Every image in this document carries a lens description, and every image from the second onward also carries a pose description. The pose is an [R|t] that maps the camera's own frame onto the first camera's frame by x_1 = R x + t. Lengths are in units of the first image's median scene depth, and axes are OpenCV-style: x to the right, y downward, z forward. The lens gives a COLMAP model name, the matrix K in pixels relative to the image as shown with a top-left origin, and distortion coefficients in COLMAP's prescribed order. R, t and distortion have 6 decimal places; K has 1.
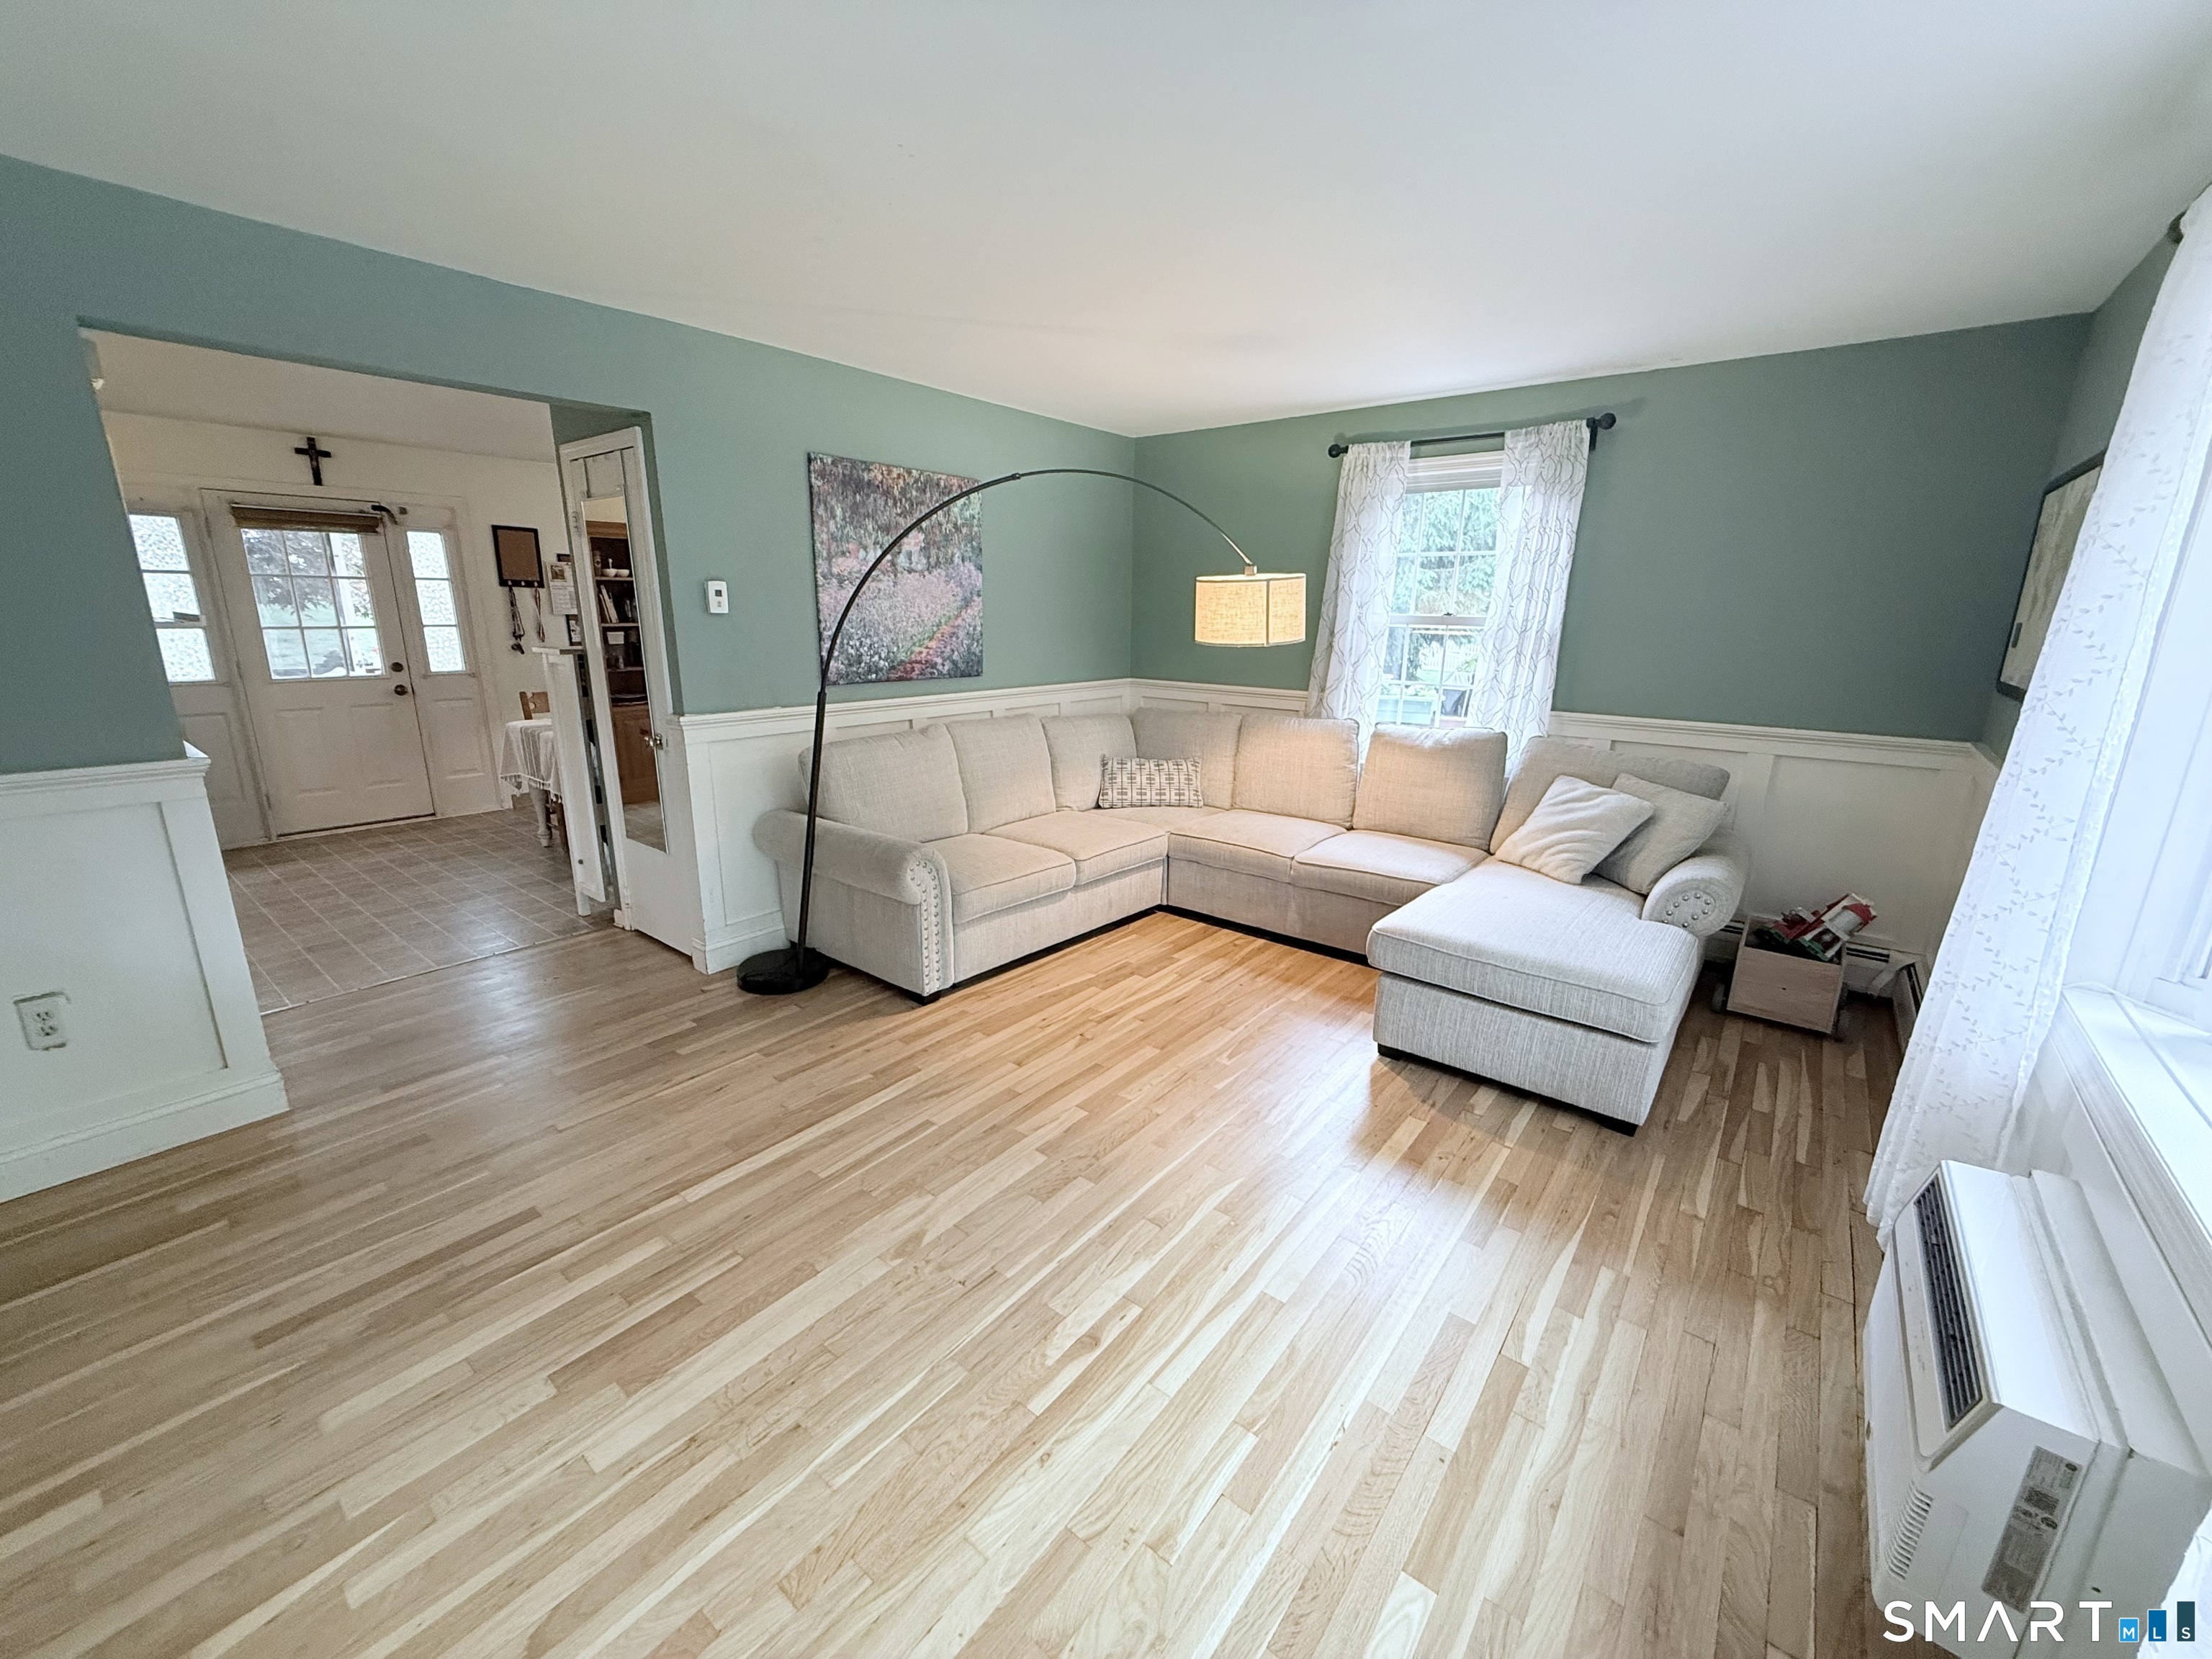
lens RADIAL K [[878.2, 0, 1101.4], [0, 878.2, 829.8], [0, 0, 1]] dist [0.000127, -0.000045]
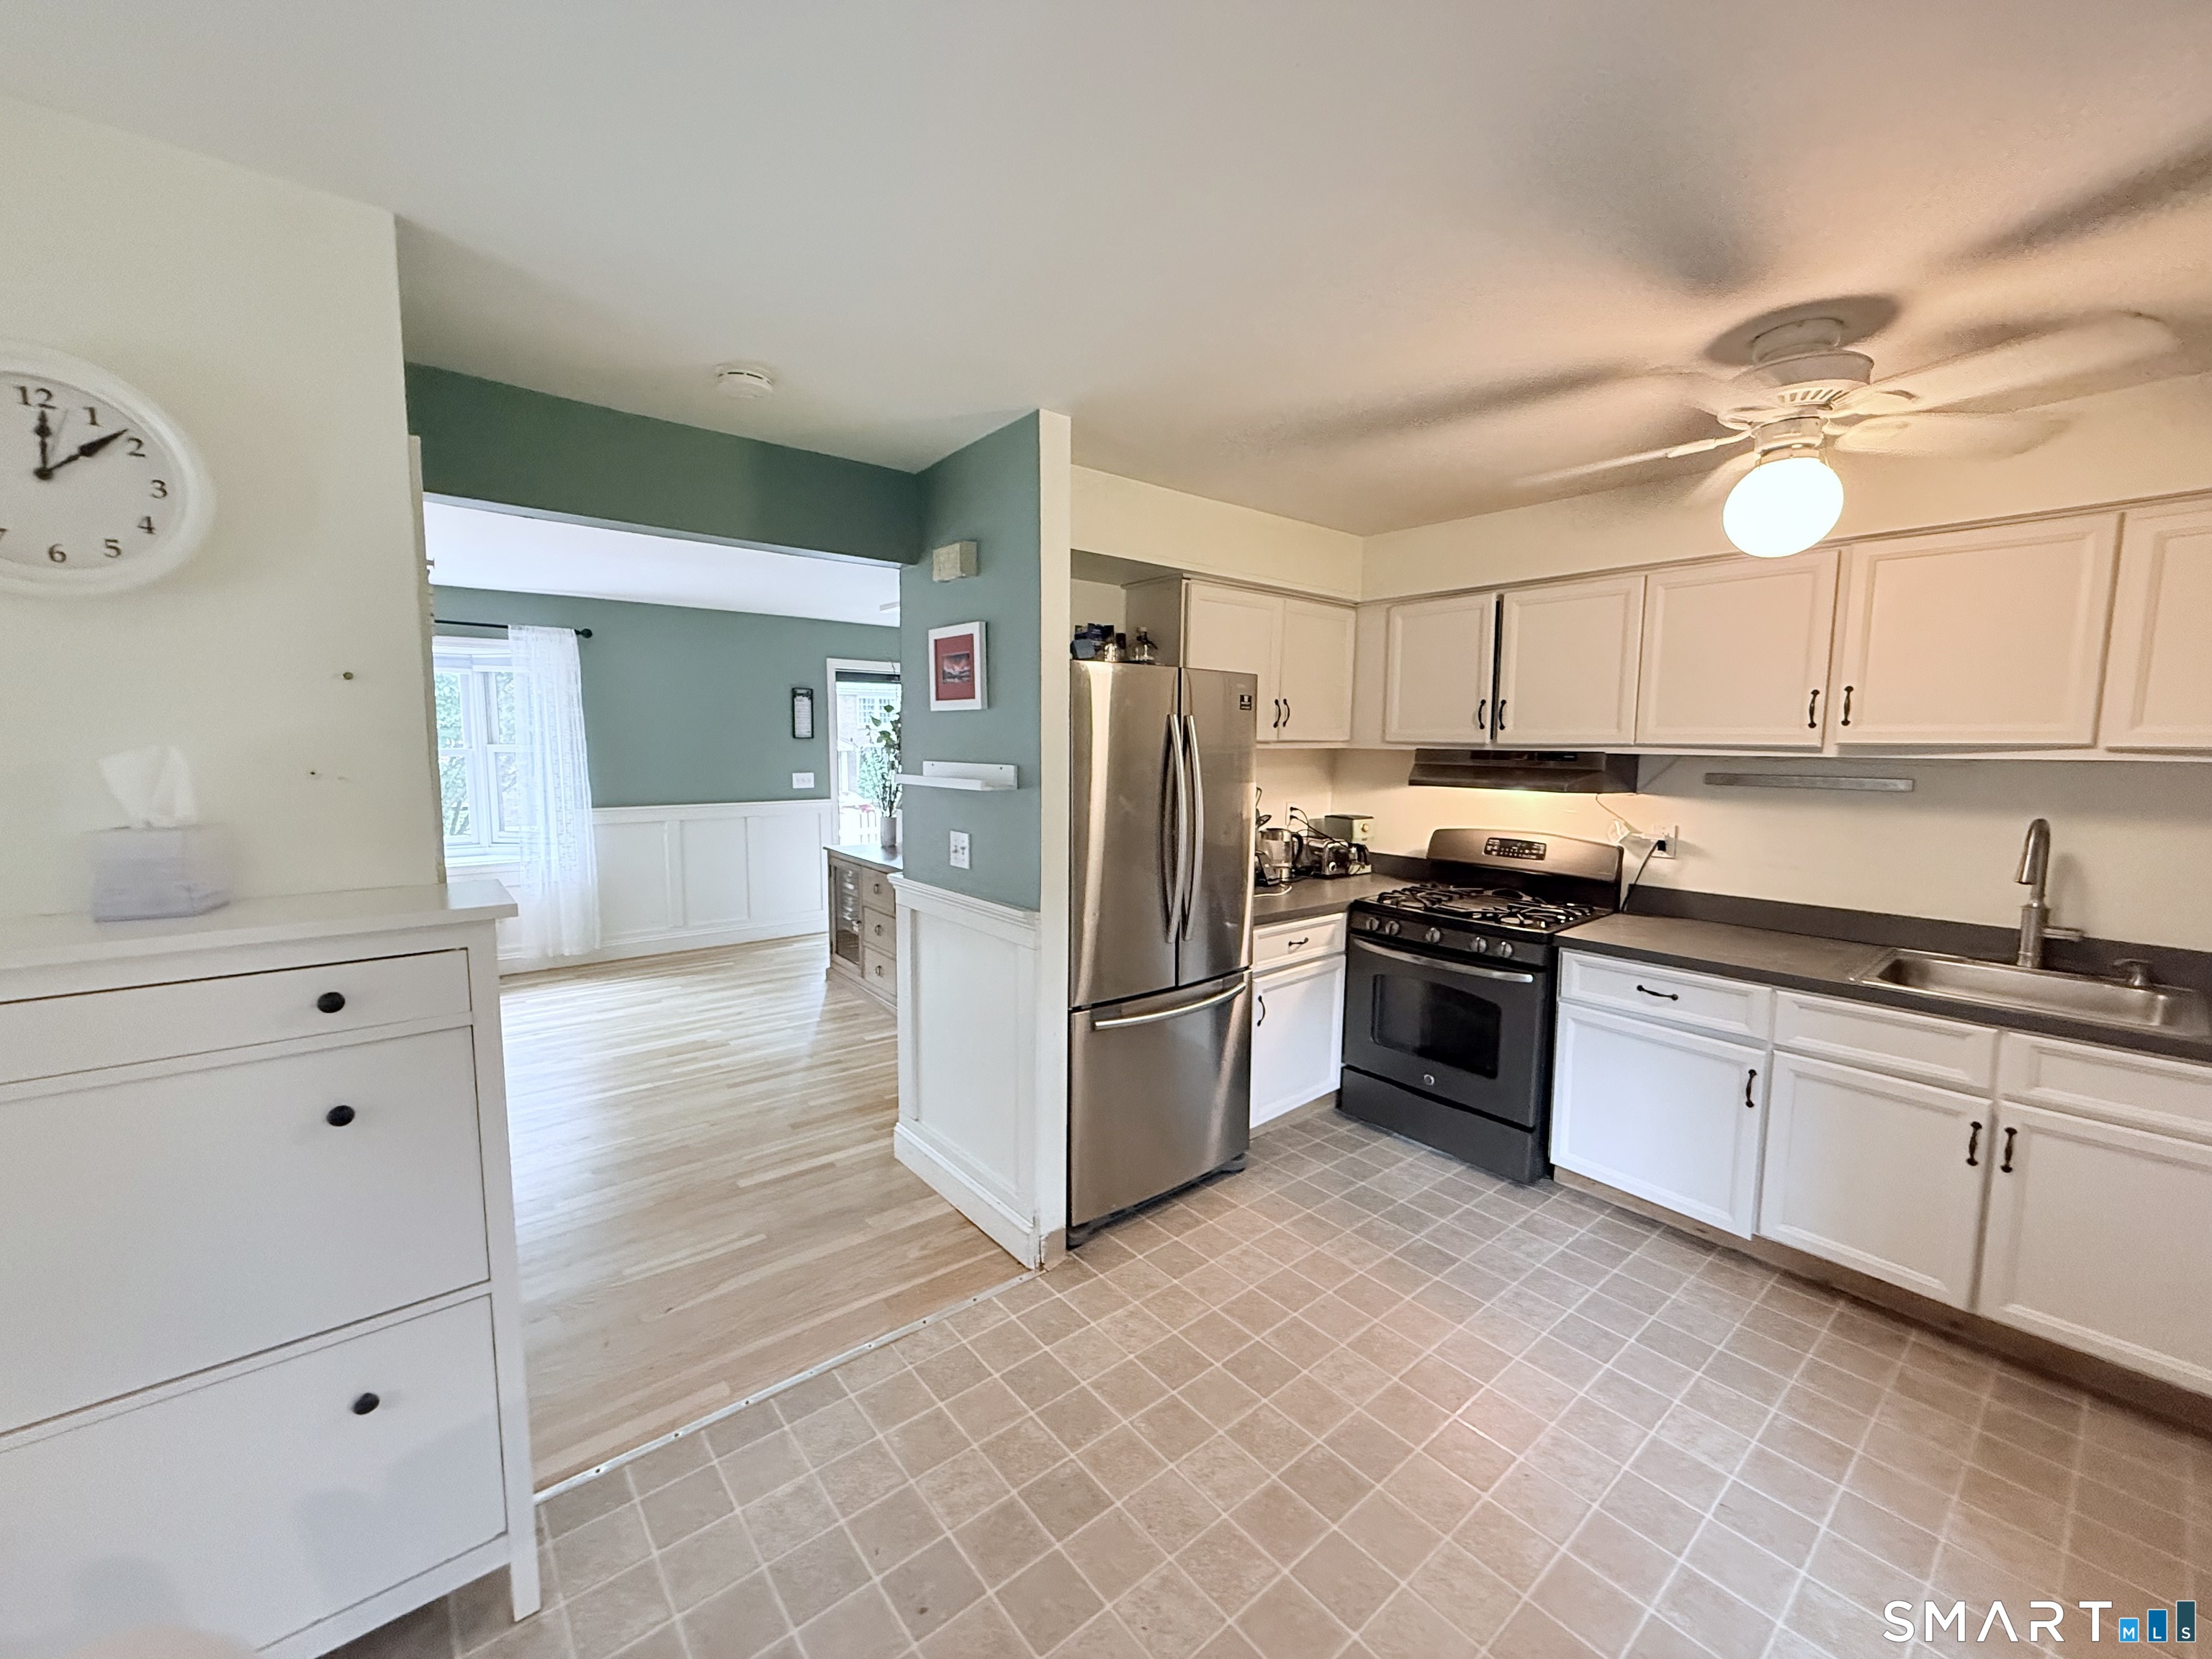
lens RADIAL K [[878.2, 0, 1101.4], [0, 878.2, 829.8], [0, 0, 1]] dist [0.000127, -0.000045]
pose [[-0.977263, -0.042907, 0.207644, -1.116225], [0.031689, 0.938756, 0.343123, -0.412486], [-0.209650, 0.341901, -0.916052, 1.481148]]
